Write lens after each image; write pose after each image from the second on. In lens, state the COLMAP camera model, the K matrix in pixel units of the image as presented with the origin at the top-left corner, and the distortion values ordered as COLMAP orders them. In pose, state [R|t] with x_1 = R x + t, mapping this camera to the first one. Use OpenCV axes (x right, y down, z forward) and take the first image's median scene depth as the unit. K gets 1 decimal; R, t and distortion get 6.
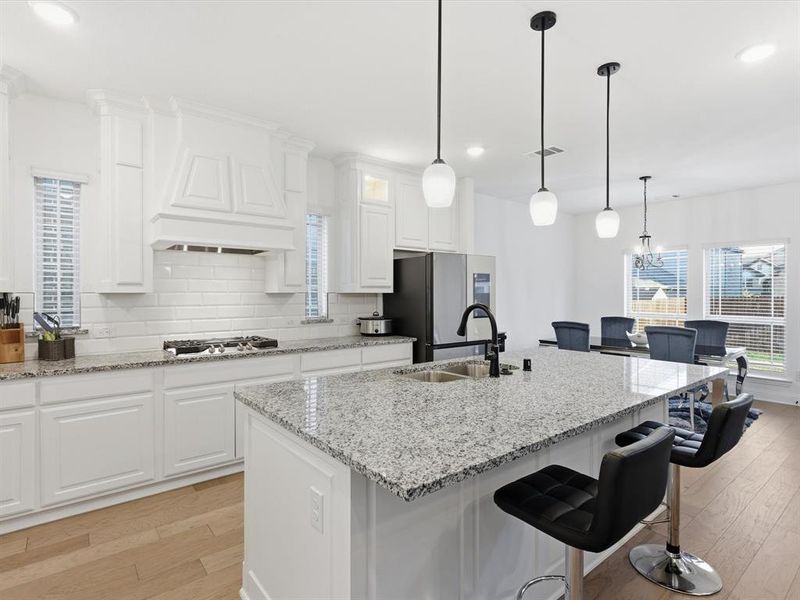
lens RADIAL K [[421.0, 0, 398.3], [0, 421.0, 294.6], [0, 0, 1]] dist [-0.000406, 0.001366]
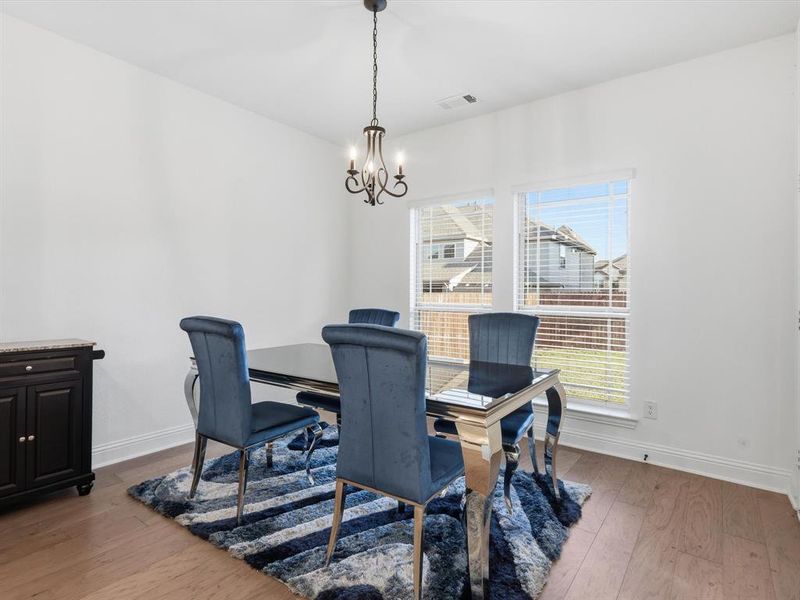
lens RADIAL K [[421.0, 0, 405.7], [0, 421.0, 294.2], [0, 0, 1]] dist [-0.000406, 0.001366]
pose [[0.966838, 0.005470, 0.255333, 0.647870], [-0.005028, 0.999985, -0.002381, 0.054185], [-0.255342, 0.001018, 0.966850, 0.705593]]
